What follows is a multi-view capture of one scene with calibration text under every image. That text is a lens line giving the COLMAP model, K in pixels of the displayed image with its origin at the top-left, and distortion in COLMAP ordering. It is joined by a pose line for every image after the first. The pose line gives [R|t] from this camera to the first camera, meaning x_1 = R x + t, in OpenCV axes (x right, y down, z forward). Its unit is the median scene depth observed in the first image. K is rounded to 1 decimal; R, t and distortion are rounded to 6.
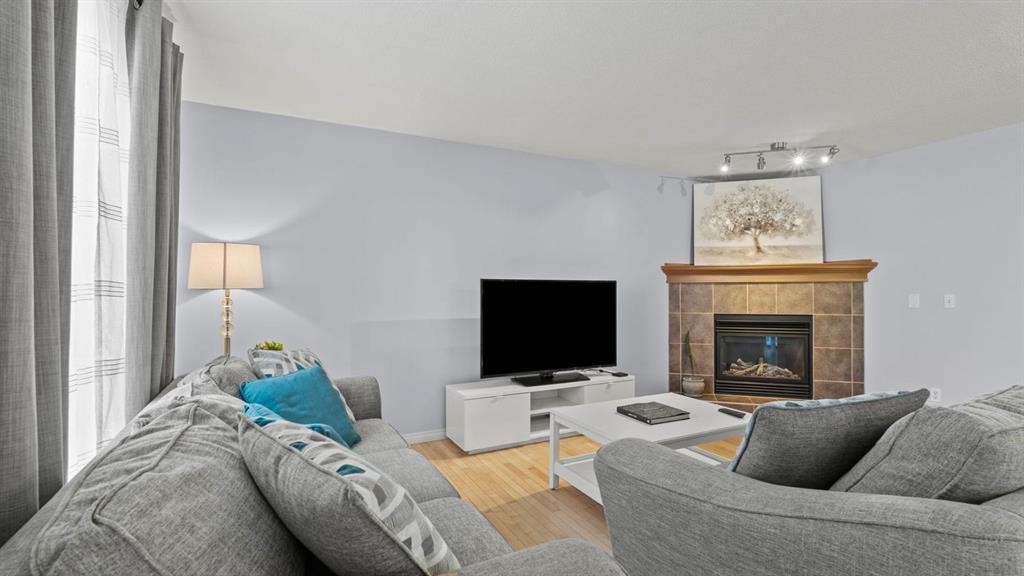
lens RADIAL K [[463.3, 0, 521.0], [0, 463.3, 289.3], [0, 0, 1]] dist [-0.000389, -0.000134]
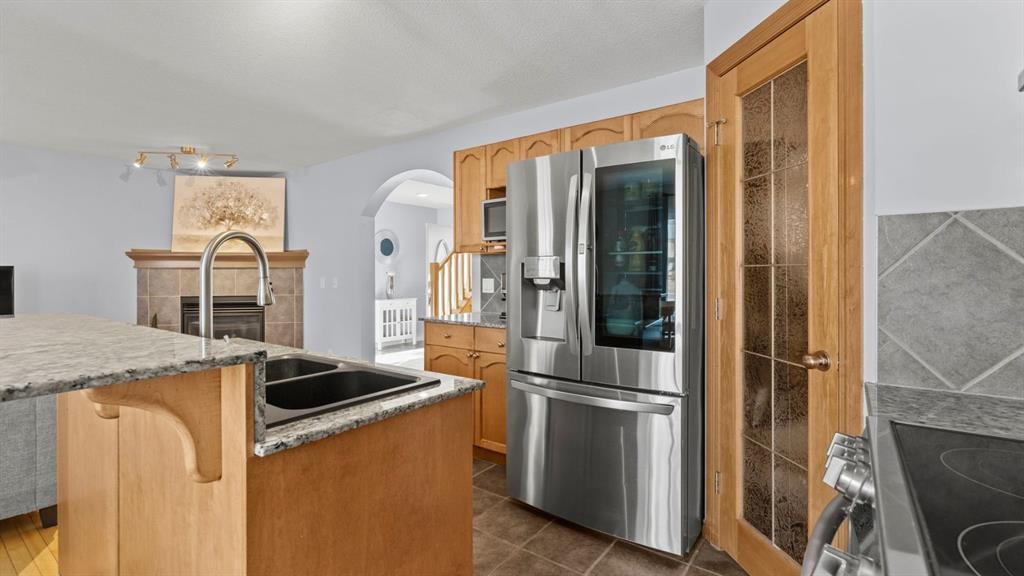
lens RADIAL K [[463.3, 0, 506.1], [0, 463.3, 270.8], [0, 0, 1]] dist [-0.000389, -0.000134]
pose [[0.895272, 0.001032, 0.445519, 0.615244], [0.000056, 0.999997, -0.002430, -0.004872], [-0.445521, 0.002200, 0.895269, -0.313810]]
